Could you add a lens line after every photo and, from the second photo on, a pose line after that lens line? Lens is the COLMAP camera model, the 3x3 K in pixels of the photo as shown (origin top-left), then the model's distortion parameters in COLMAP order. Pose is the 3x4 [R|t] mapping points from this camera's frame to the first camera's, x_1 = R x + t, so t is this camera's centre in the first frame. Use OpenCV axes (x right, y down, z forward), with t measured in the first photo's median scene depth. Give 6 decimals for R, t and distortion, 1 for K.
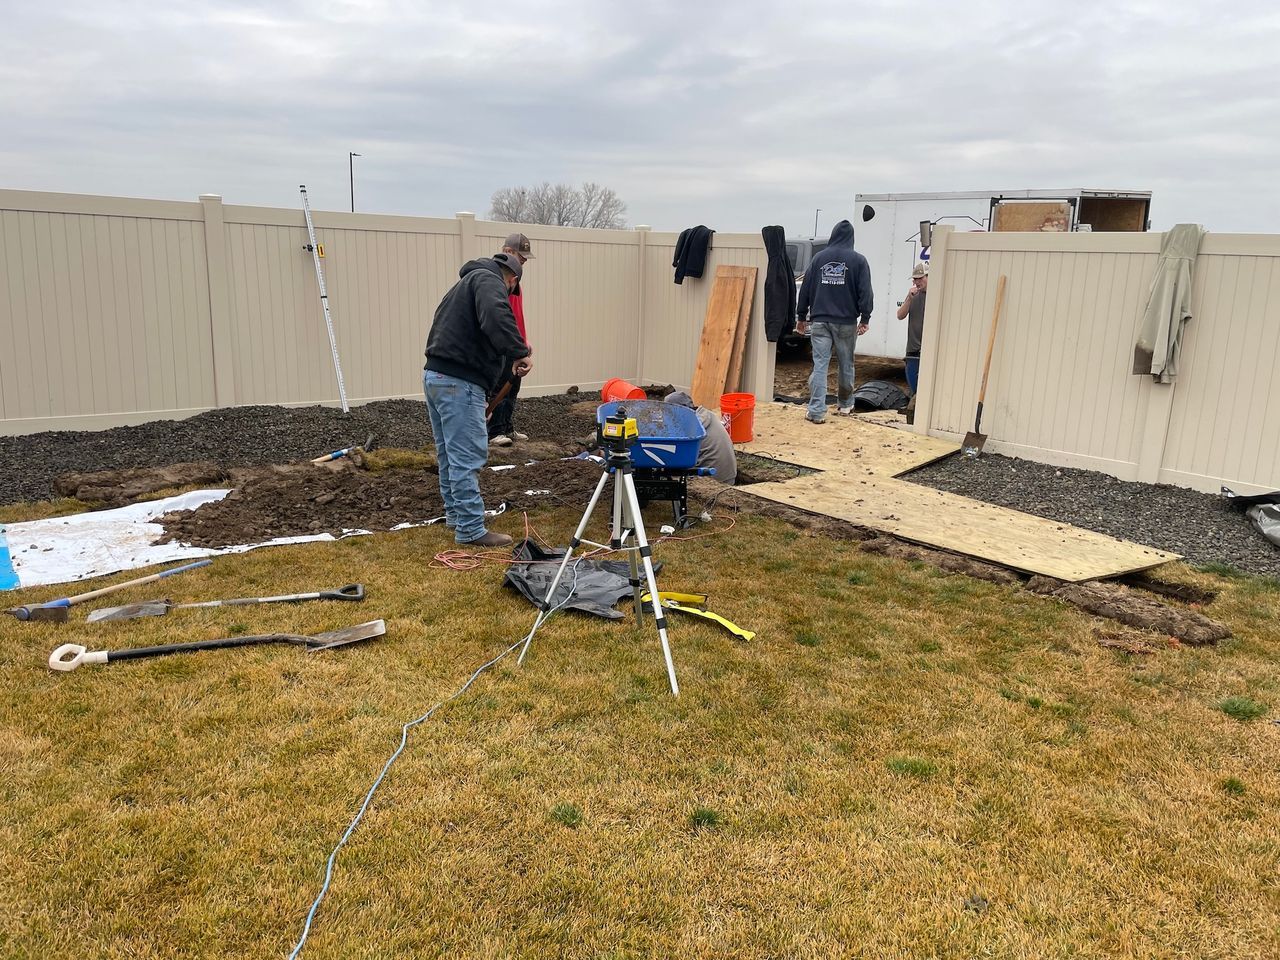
lens RADIAL K [[949.9, 0, 639.8], [0, 949.9, 482.1], [0, 0, 1]] dist [0.060931, -0.092086]
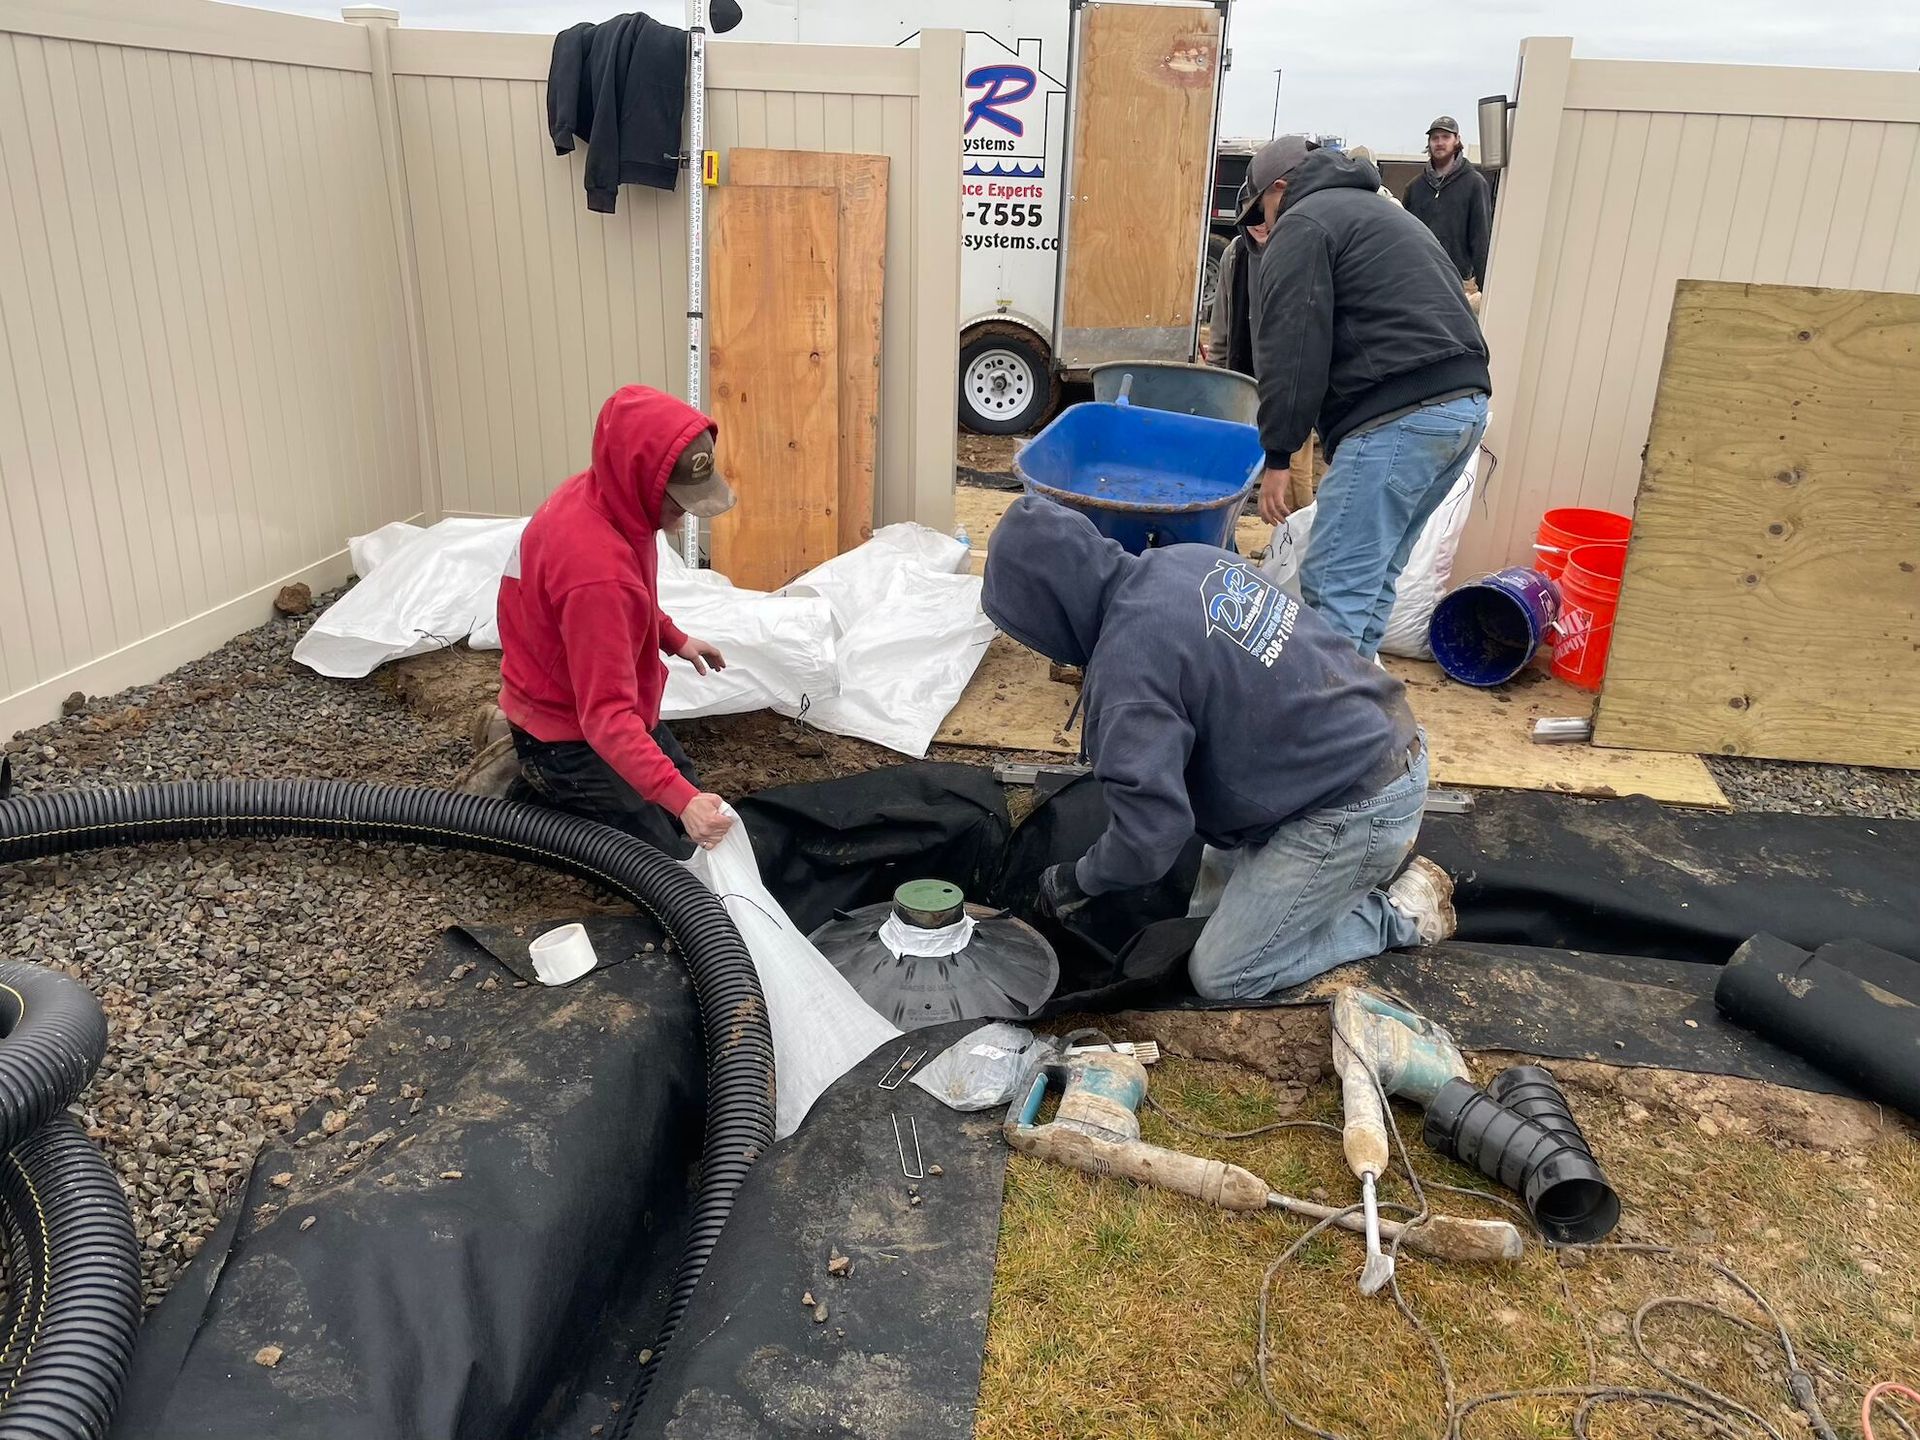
lens RADIAL K [[1424.8, 0, 959.7], [0, 1424.8, 723.2], [0, 0, 1]] dist [0.060931, -0.092086]
pose [[0.749537, -0.250111, 0.612894, -0.177391], [0.145834, 0.965517, 0.215662, -0.115473], [-0.645699, -0.072265, 0.760165, 0.491460]]
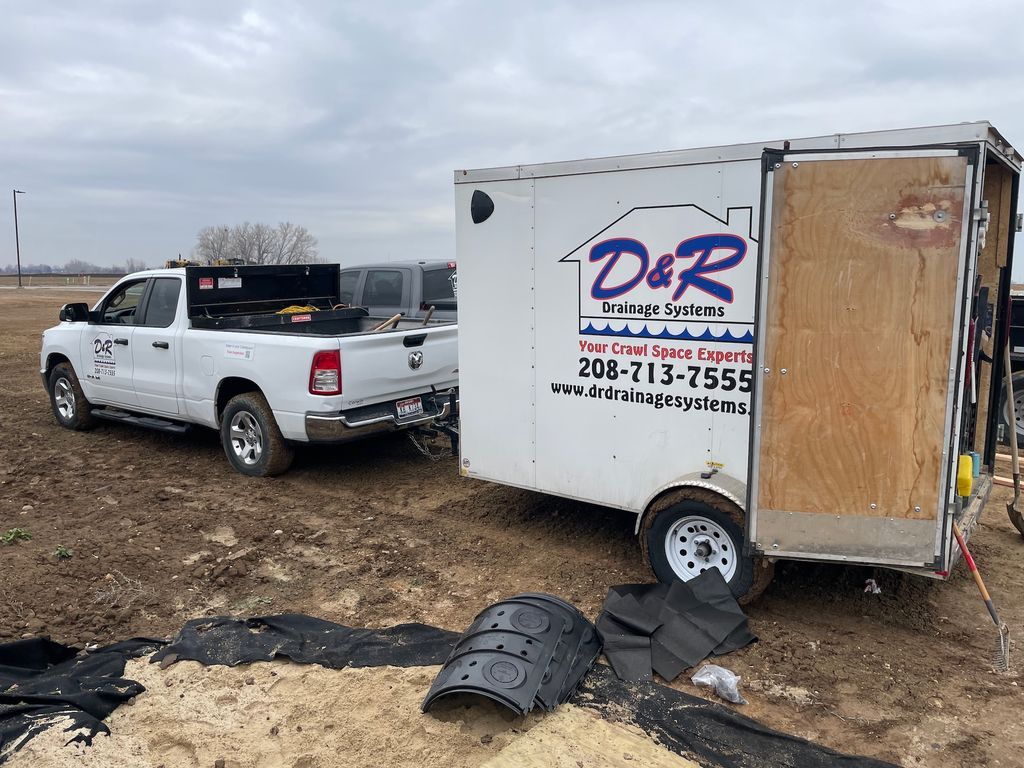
lens RADIAL K [[759.9, 0, 511.8], [0, 759.9, 385.7], [0, 0, 1]] dist [0.060931, -0.092086]
pose [[0.975643, -0.051058, 0.213339, 0.191493], [0.070823, 0.993770, -0.086054, -0.178988], [-0.207617, 0.099067, 0.973181, 0.720630]]
